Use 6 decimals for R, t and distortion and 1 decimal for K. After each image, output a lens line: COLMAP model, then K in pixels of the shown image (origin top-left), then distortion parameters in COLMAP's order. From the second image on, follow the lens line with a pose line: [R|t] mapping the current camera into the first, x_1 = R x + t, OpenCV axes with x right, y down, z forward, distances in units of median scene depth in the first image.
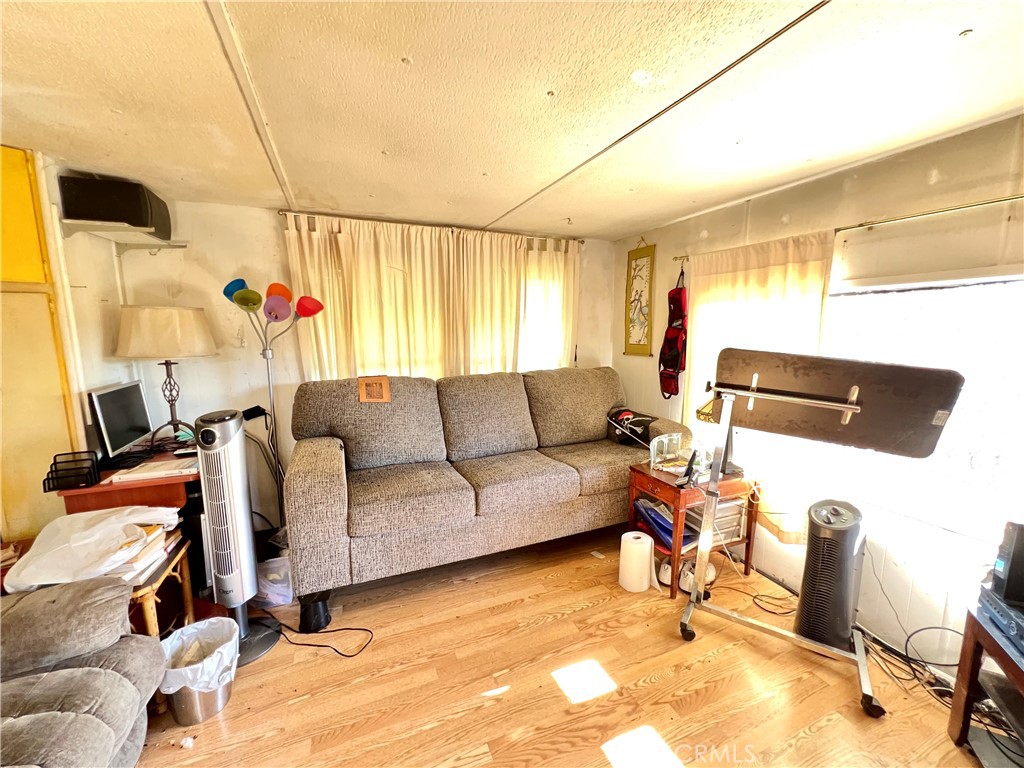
lens RADIAL K [[411.6, 0, 512.5], [0, 411.6, 386.4], [0, 0, 1]] dist [-0.001332, 0.000447]
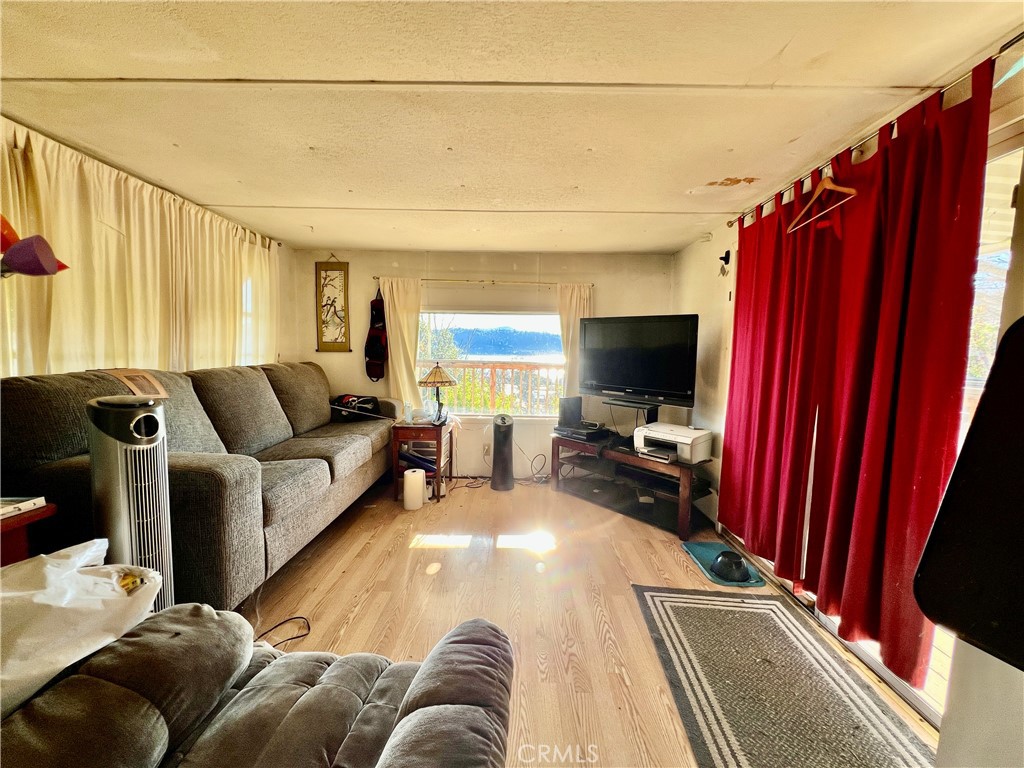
lens RADIAL K [[411.6, 0, 517.7], [0, 411.6, 388.9], [0, 0, 1]] dist [-0.001332, 0.000447]
pose [[0.395355, -0.074737, 0.915483, -0.641761], [0.114127, 0.992958, 0.031776, 0.060908], [-0.911411, 0.091919, 0.401100, 0.054843]]
